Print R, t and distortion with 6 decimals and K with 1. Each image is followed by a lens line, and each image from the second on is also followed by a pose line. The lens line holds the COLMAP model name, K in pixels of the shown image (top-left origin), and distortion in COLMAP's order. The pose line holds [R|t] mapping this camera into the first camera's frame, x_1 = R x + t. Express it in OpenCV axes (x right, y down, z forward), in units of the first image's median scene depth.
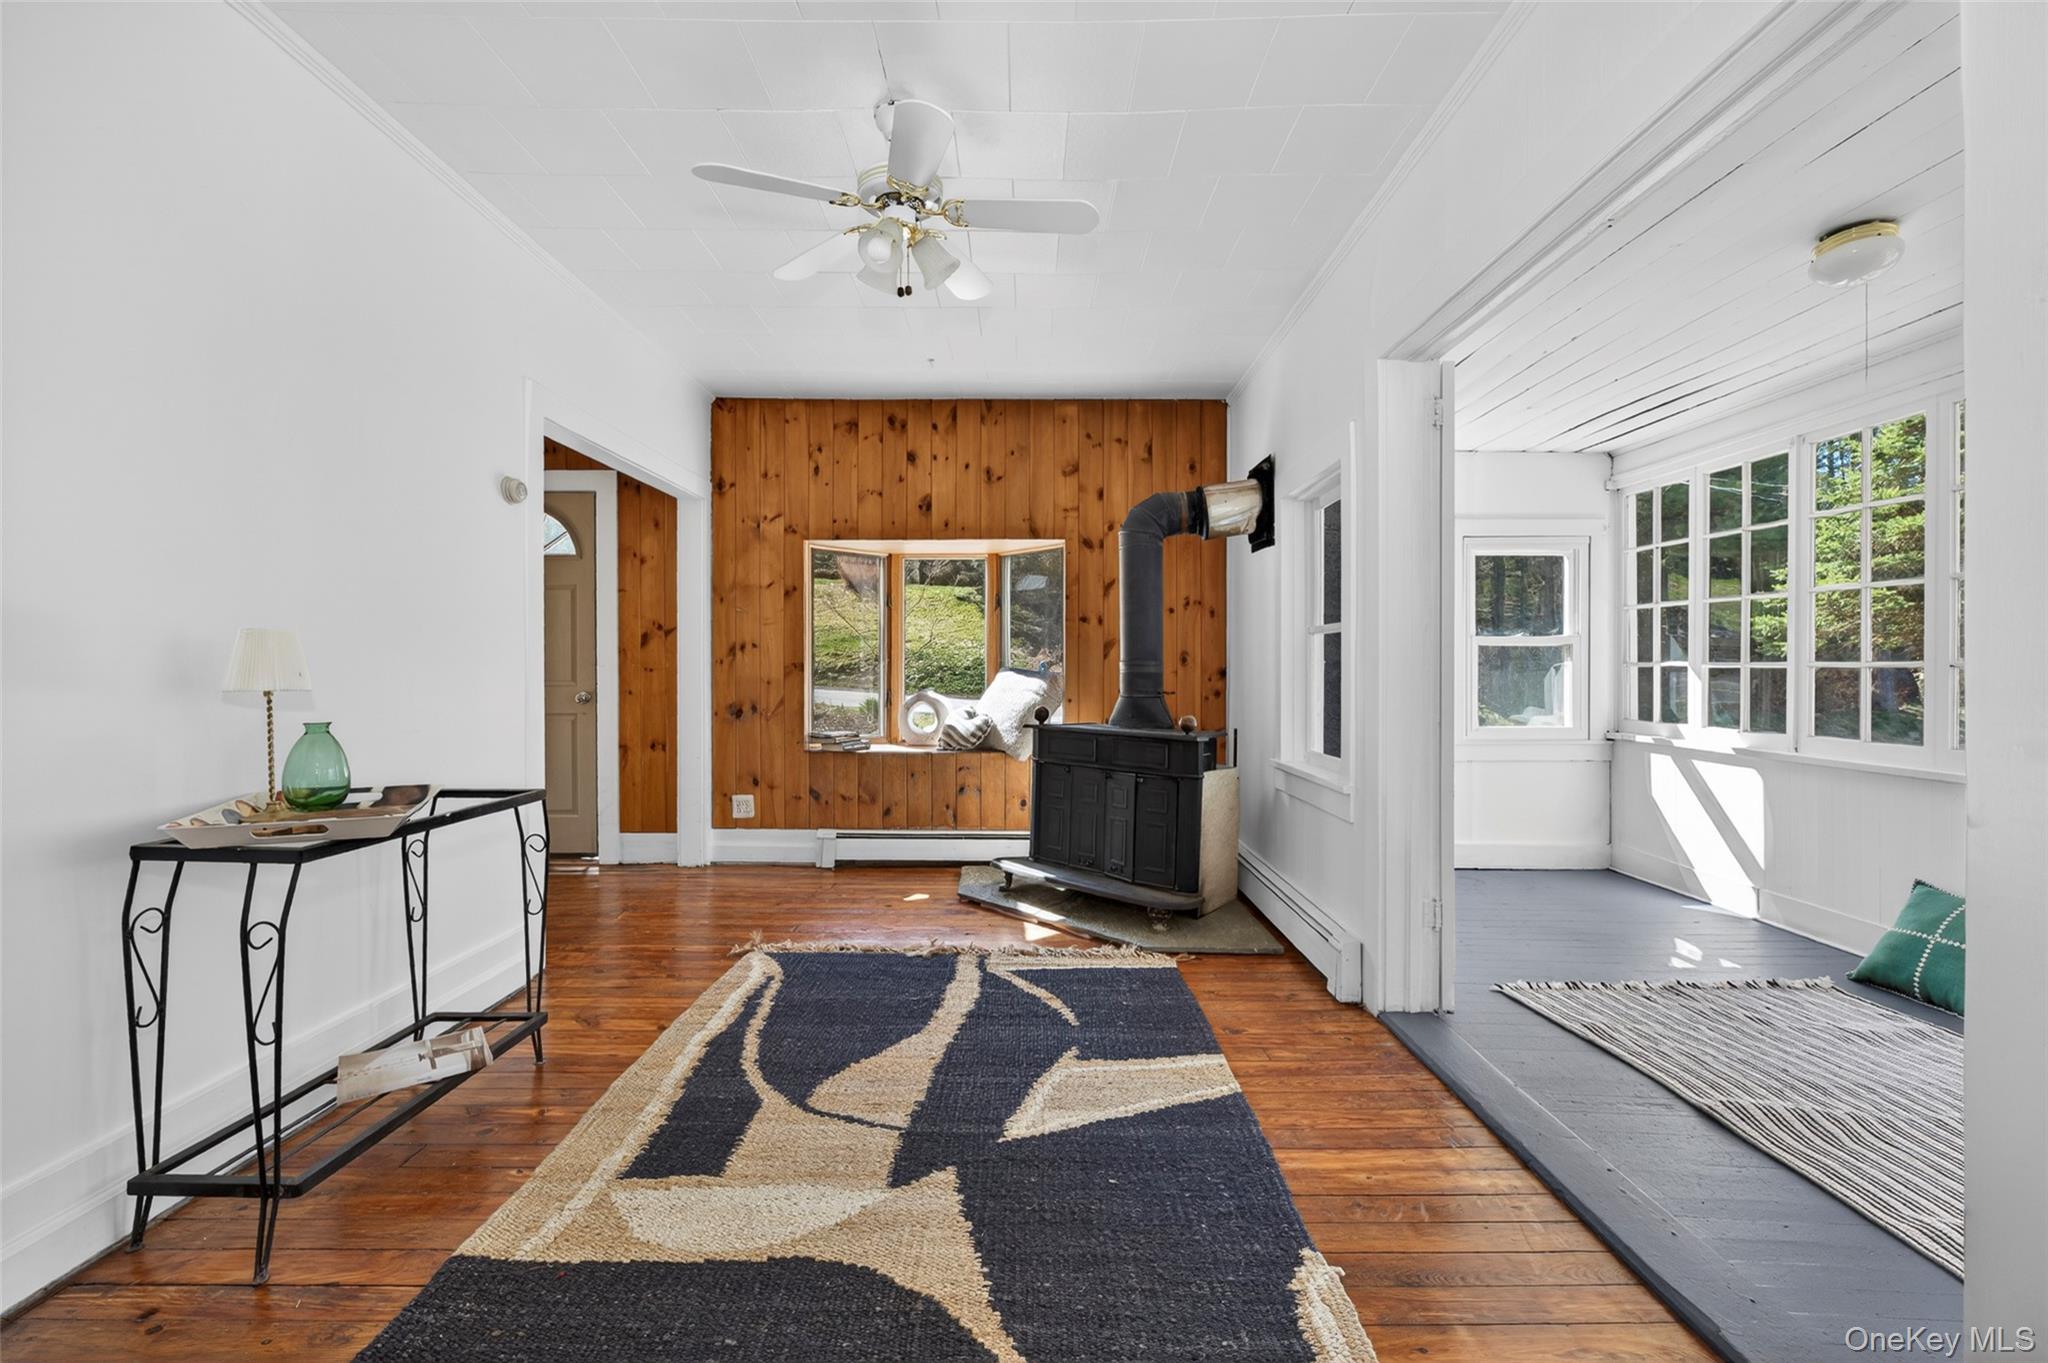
lens RADIAL K [[834.6, 0, 1035.8], [0, 834.6, 673.9], [0, 0, 1]] dist [-0.001432, -0.000010]
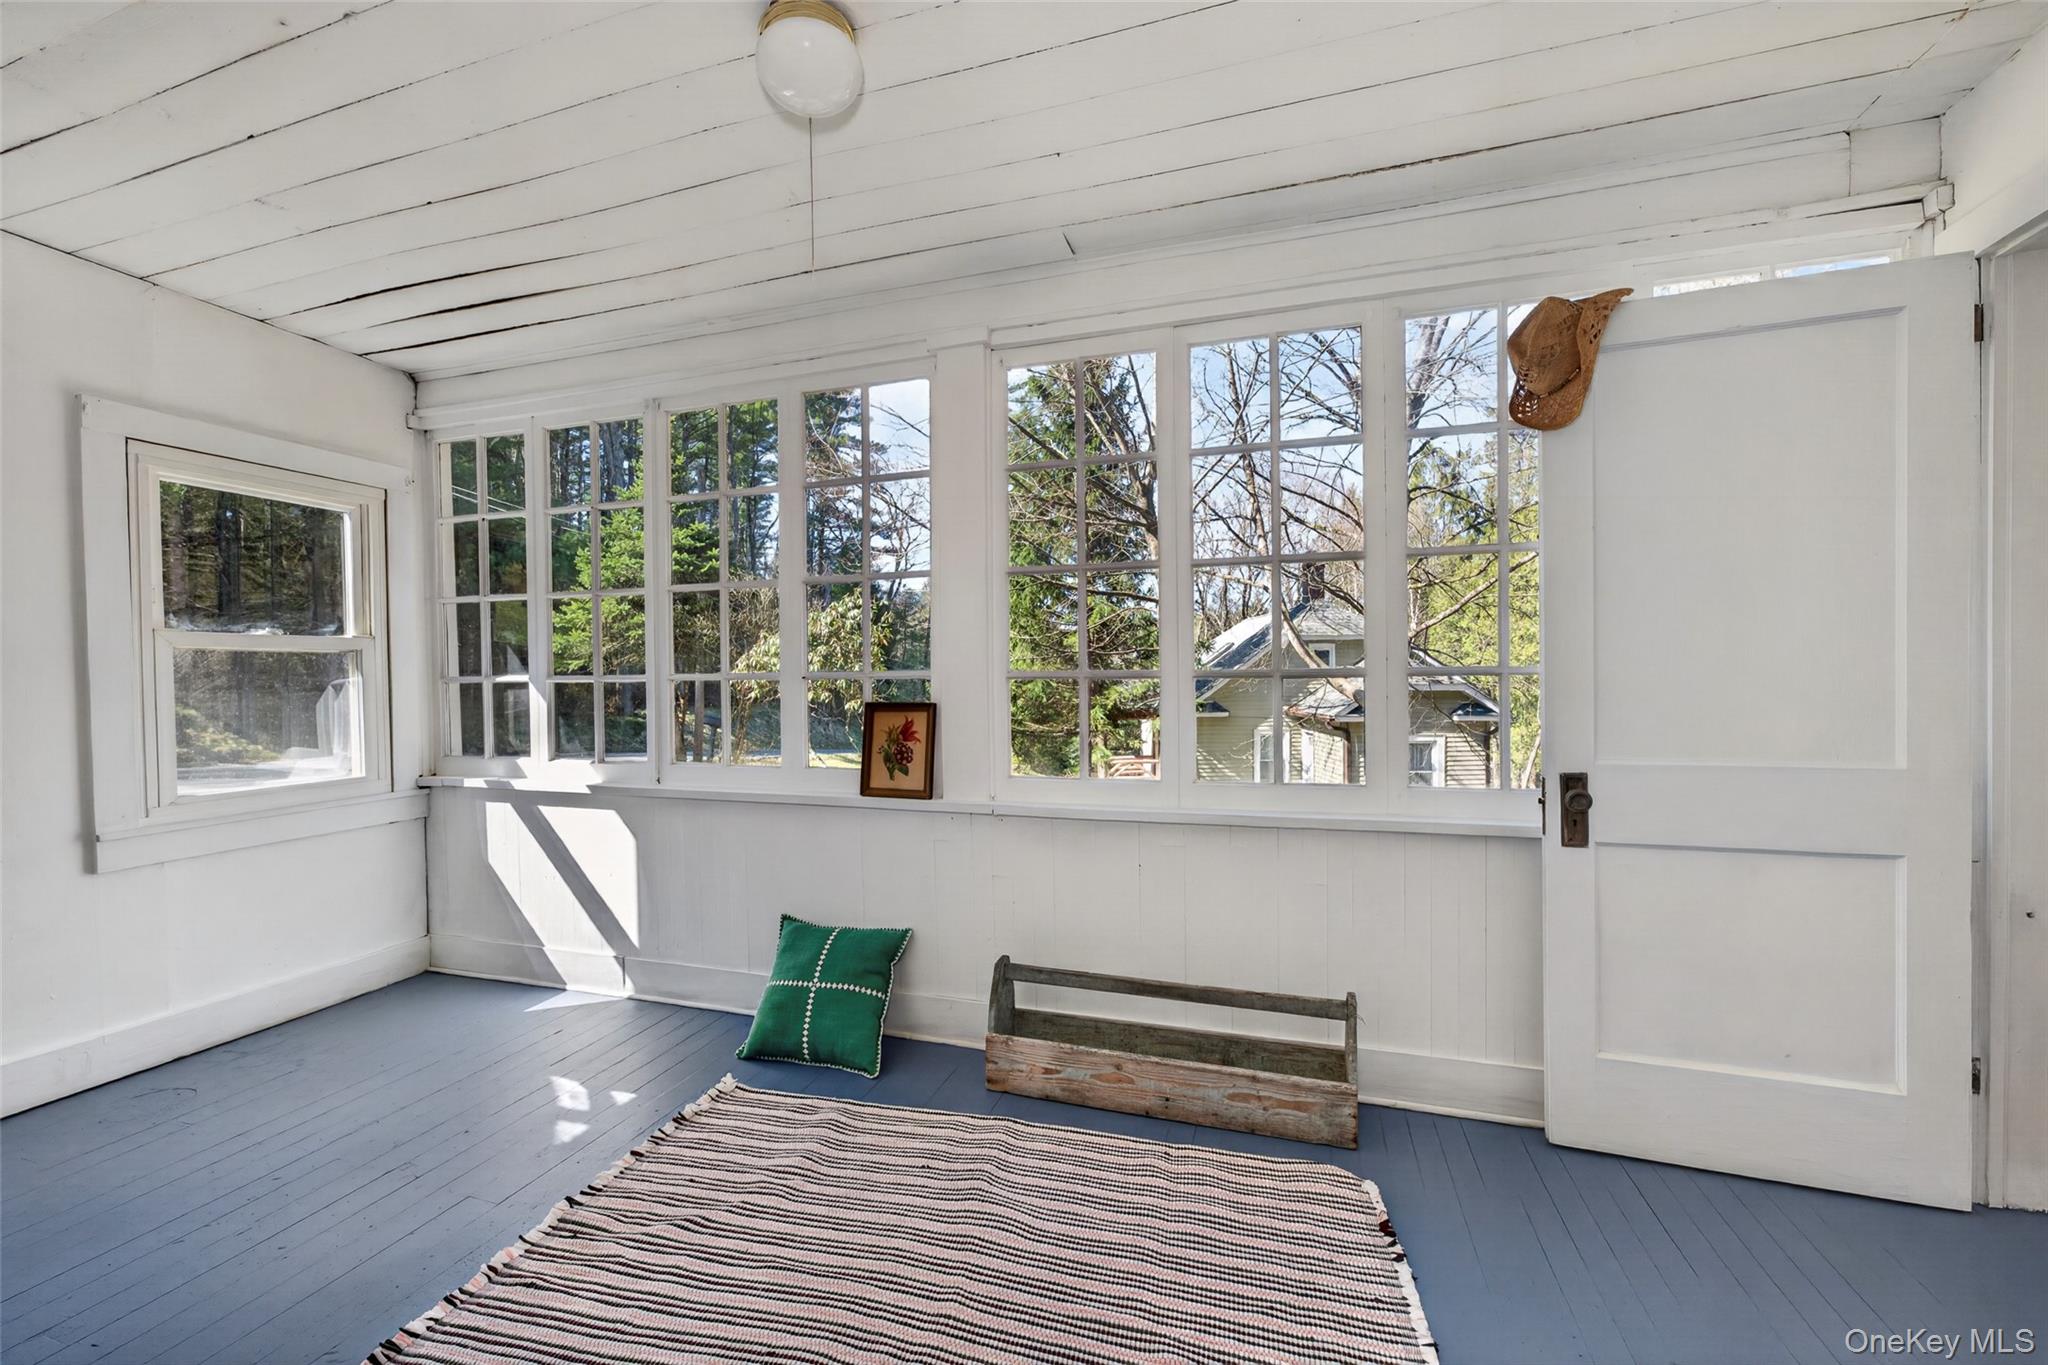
lens RADIAL K [[834.6, 0, 1036.6], [0, 834.6, 679.1], [0, 0, 1]] dist [-0.001432, -0.000010]
pose [[0.310217, -0.016829, 0.950517, 0.205021], [0.022491, 0.999693, 0.010359, -0.008200], [-0.950400, 0.018165, 0.310500, 0.324088]]
